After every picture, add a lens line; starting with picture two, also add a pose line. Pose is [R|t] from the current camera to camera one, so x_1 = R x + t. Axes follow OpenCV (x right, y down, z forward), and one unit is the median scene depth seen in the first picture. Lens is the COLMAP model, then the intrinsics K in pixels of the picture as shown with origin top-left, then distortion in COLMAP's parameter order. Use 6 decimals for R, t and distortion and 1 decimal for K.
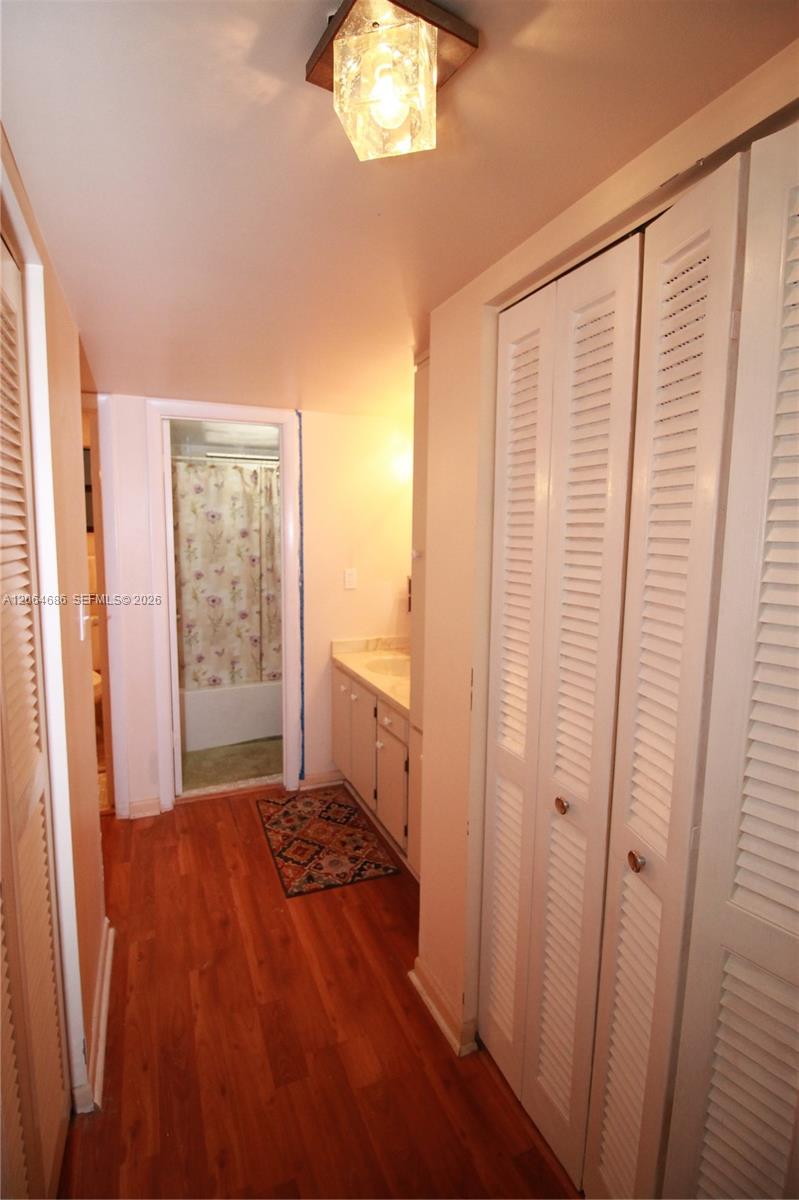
lens RADIAL K [[569.0, 0, 402.7], [0, 569.0, 602.0], [0, 0, 1]] dist [-0.006567, -0.000507]
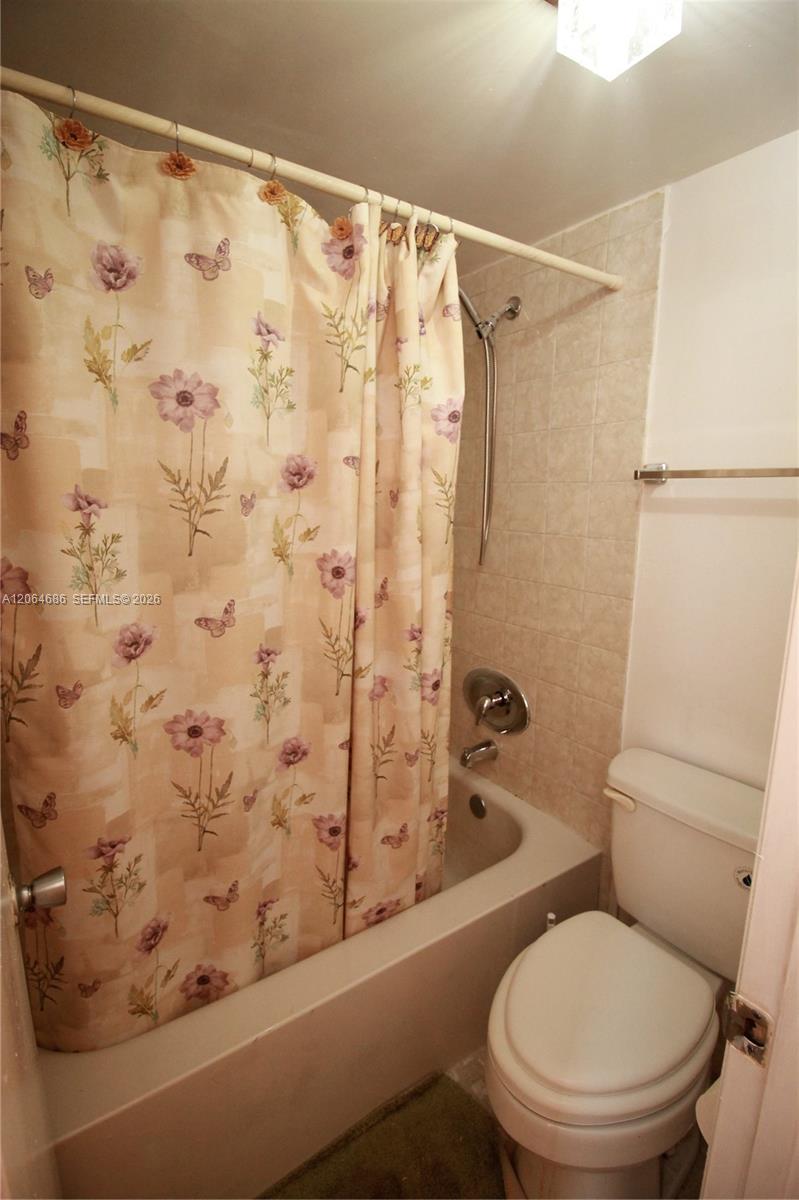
lens RADIAL K [[569.0, 0, 394.4], [0, 569.0, 598.3], [0, 0, 1]] dist [-0.006567, -0.000507]
pose [[0.987152, -0.032420, 0.156459, -0.279728], [0.020301, 0.996712, 0.078447, -0.082327], [-0.158488, -0.074263, 0.984564, 0.728034]]
